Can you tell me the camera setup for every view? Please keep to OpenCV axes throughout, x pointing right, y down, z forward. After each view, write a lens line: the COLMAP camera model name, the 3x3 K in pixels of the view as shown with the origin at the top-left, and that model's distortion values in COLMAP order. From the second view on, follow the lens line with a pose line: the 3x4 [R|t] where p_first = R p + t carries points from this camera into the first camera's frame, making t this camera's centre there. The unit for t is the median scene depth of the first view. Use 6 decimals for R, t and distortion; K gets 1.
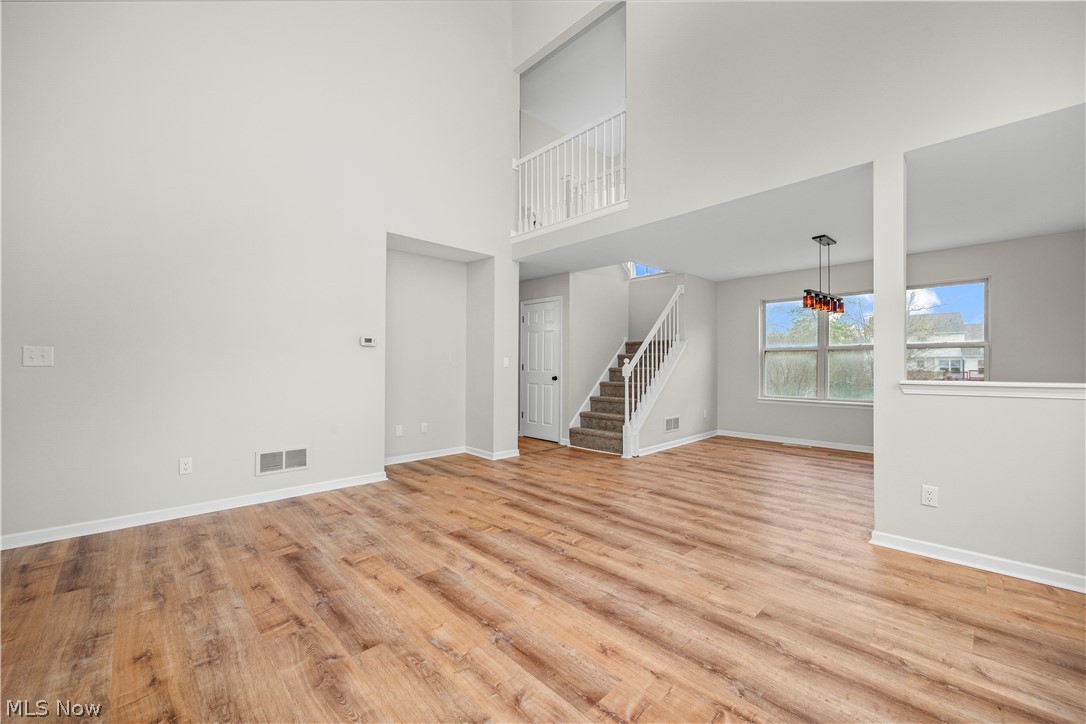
lens RADIAL K [[424.7, 0, 543.7], [0, 424.7, 365.7], [0, 0, 1]] dist [-0.003390, 0.000381]
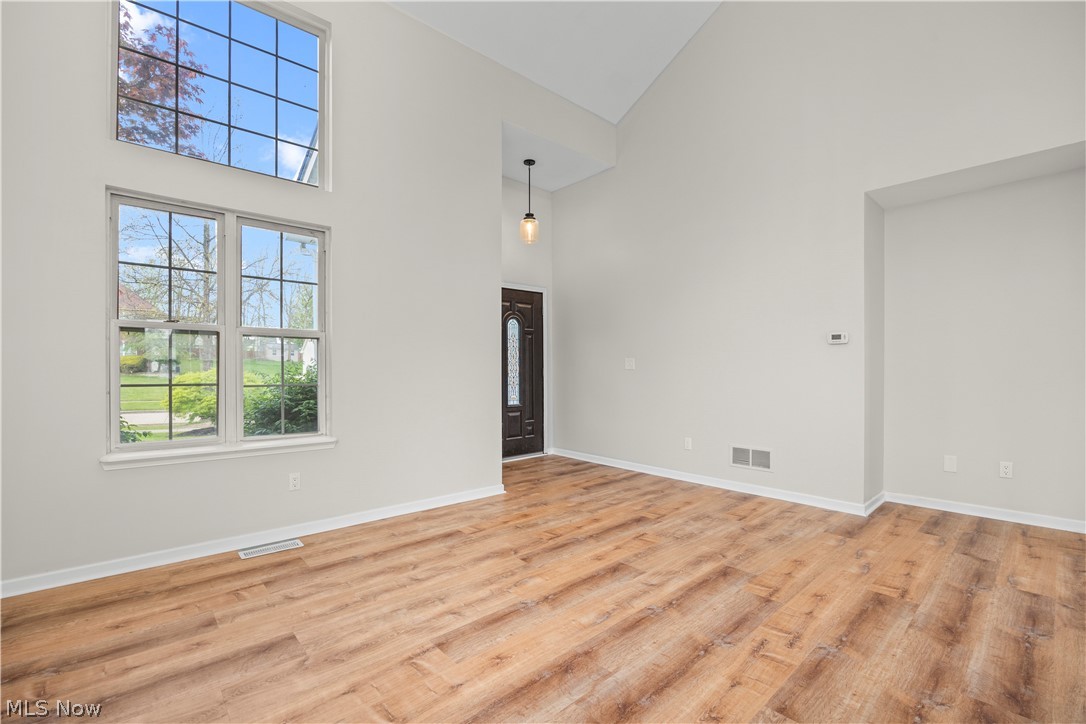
lens RADIAL K [[478.5, 0, 559.5], [0, 478.5, 361.3], [0, 0, 1]] dist [-0.018911, 0.001267]
pose [[-0.023791, -0.017260, -0.999568, 0.719579], [0.004301, 0.999840, -0.017367, 0.001835], [0.999708, -0.004712, -0.023713, 0.670454]]
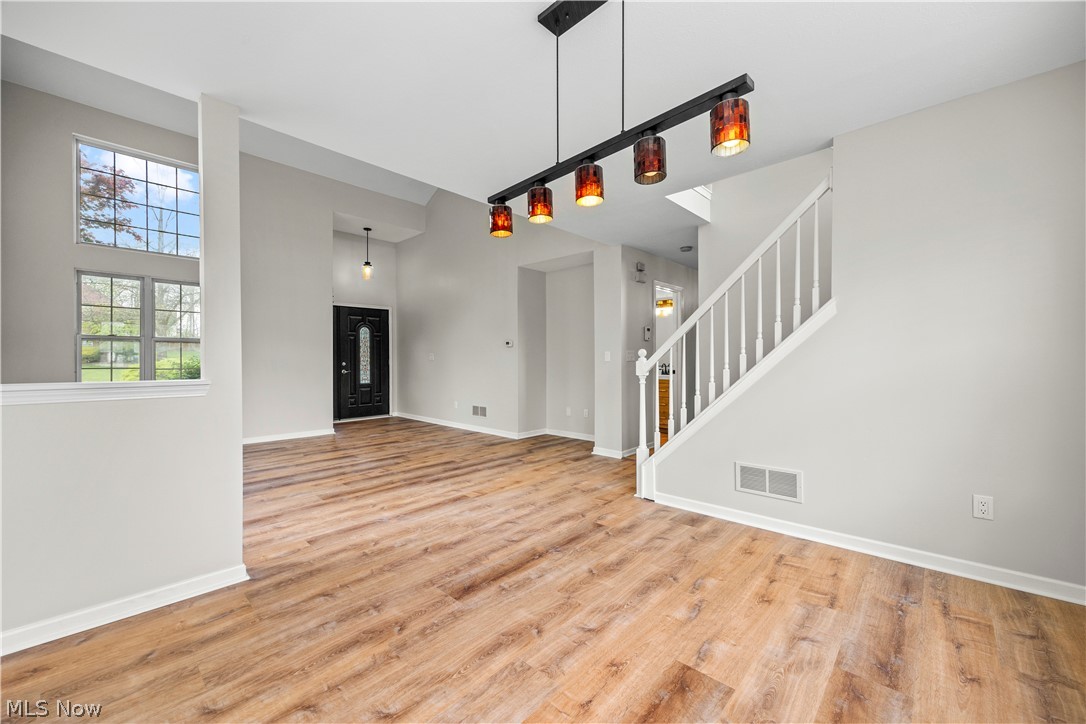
lens RADIAL K [[424.7, 0, 551.3], [0, 424.7, 358.8], [0, 0, 1]] dist [-0.003390, 0.000381]
pose [[0.065223, -0.003560, -0.997864, 1.545468], [0.000846, 0.999993, -0.003512, 0.001792], [0.997870, -0.000615, 0.065226, 1.464007]]
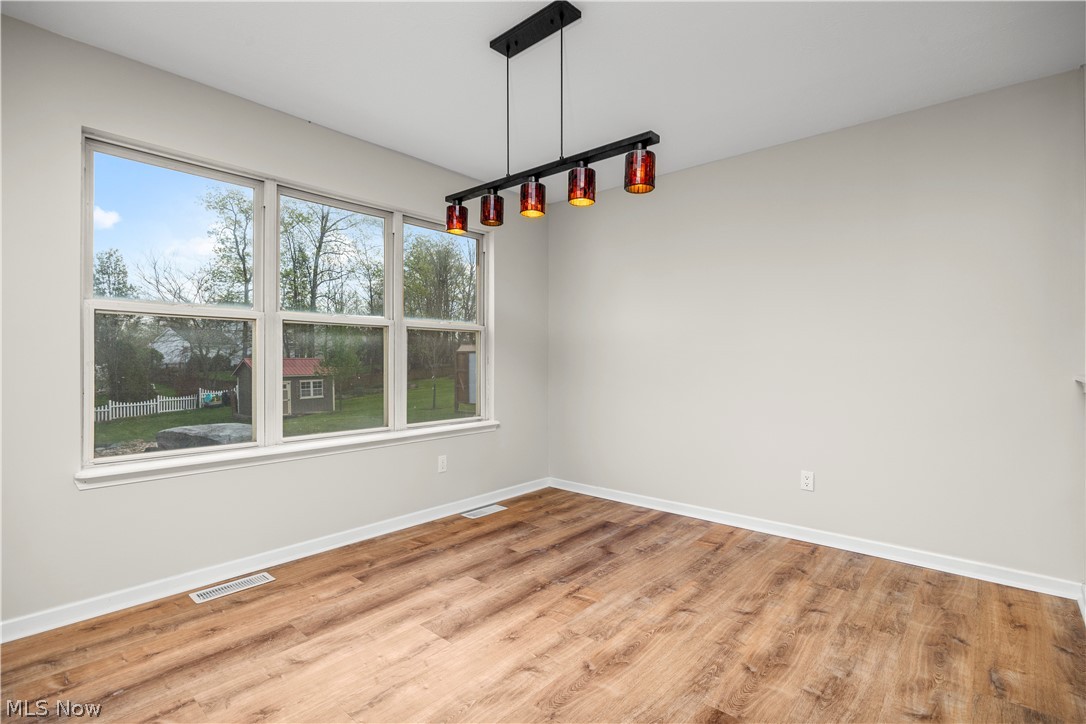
lens RADIAL K [[505.8, 0, 547.0], [0, 505.8, 364.2], [0, 0, 1]] dist [-0.012647, -0.001066]
pose [[-0.082791, -0.012323, 0.996491, 0.329013], [0.005753, 0.999901, 0.012843, 0.002041], [-0.996550, 0.006796, -0.082712, 1.584624]]
